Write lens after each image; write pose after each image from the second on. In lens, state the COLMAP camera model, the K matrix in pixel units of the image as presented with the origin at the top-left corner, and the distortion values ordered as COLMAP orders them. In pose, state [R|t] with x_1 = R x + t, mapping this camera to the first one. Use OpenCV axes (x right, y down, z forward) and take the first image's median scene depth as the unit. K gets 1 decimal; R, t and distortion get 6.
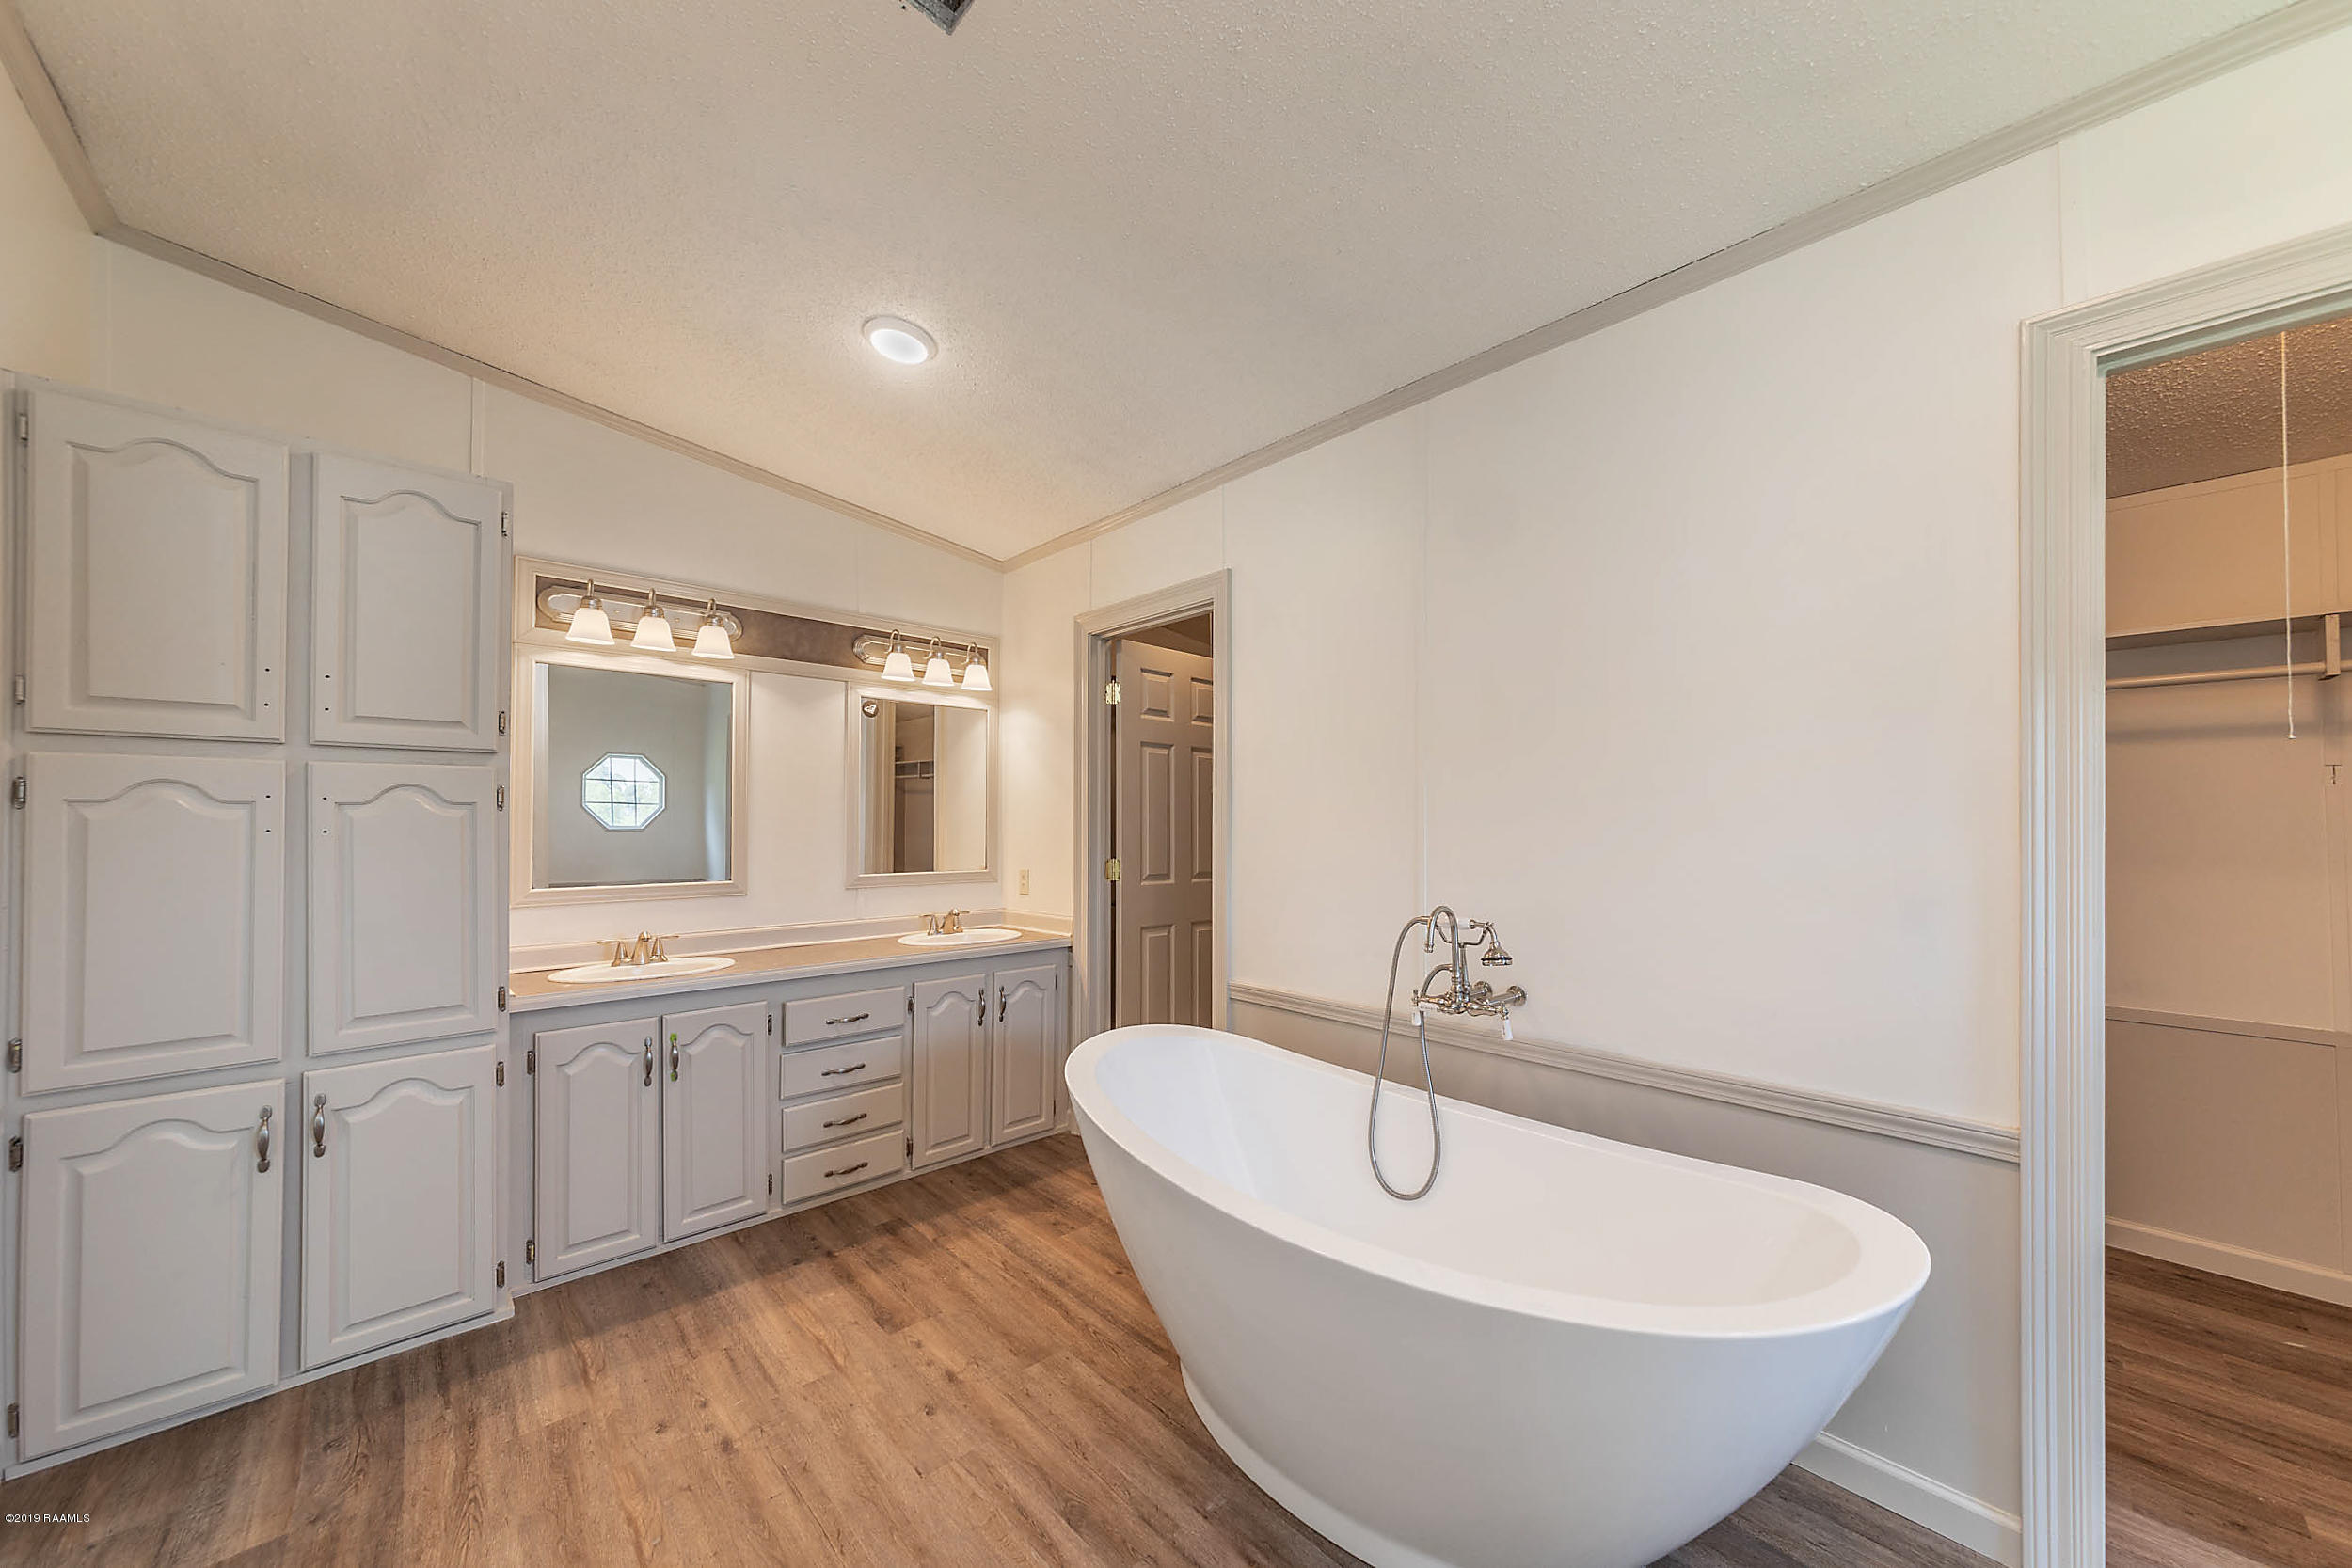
lens RADIAL K [[823.6, 0, 1179.1], [0, 823.6, 818.0], [0, 0, 1]] dist [0.000965, 0.000050]
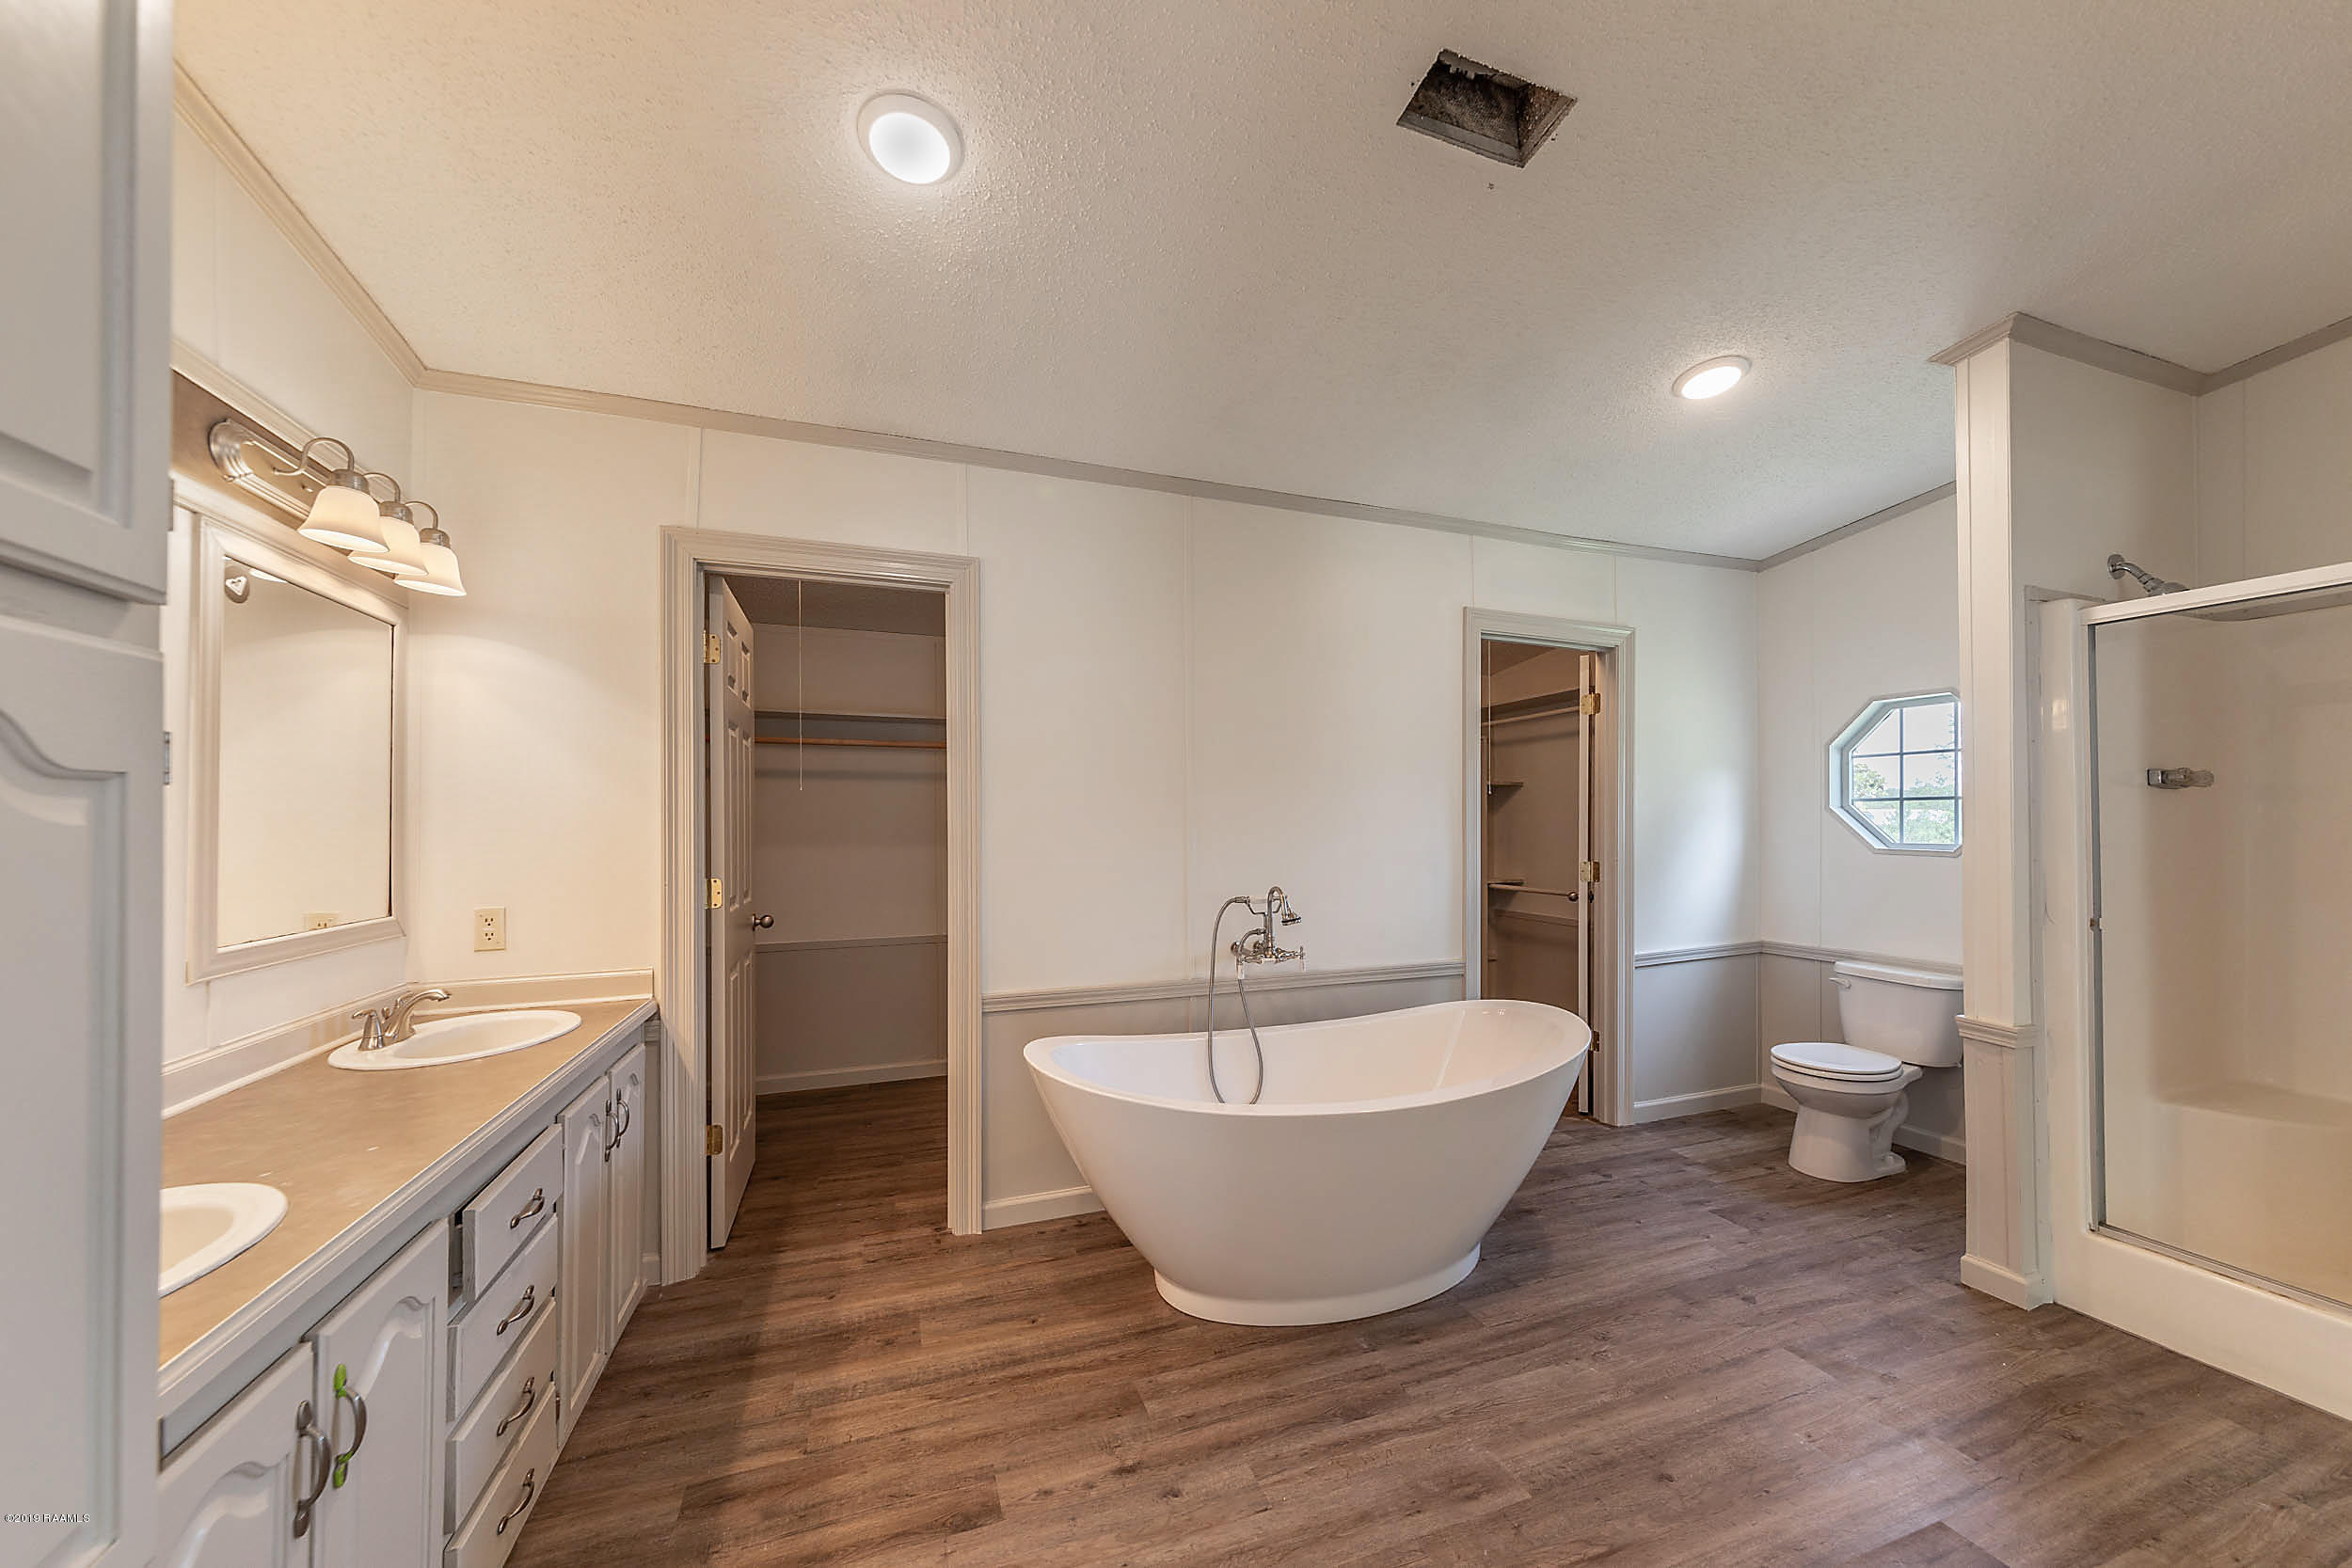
lens RADIAL K [[823.6, 0, 1179.1], [0, 823.6, 818.0], [0, 0, 1]] dist [0.000965, 0.000050]
pose [[0.402700, 0.005573, 0.915315, -0.946270], [-0.001640, 0.999984, -0.005367, -0.001328], [-0.915330, 0.000660, 0.402703, 0.541102]]
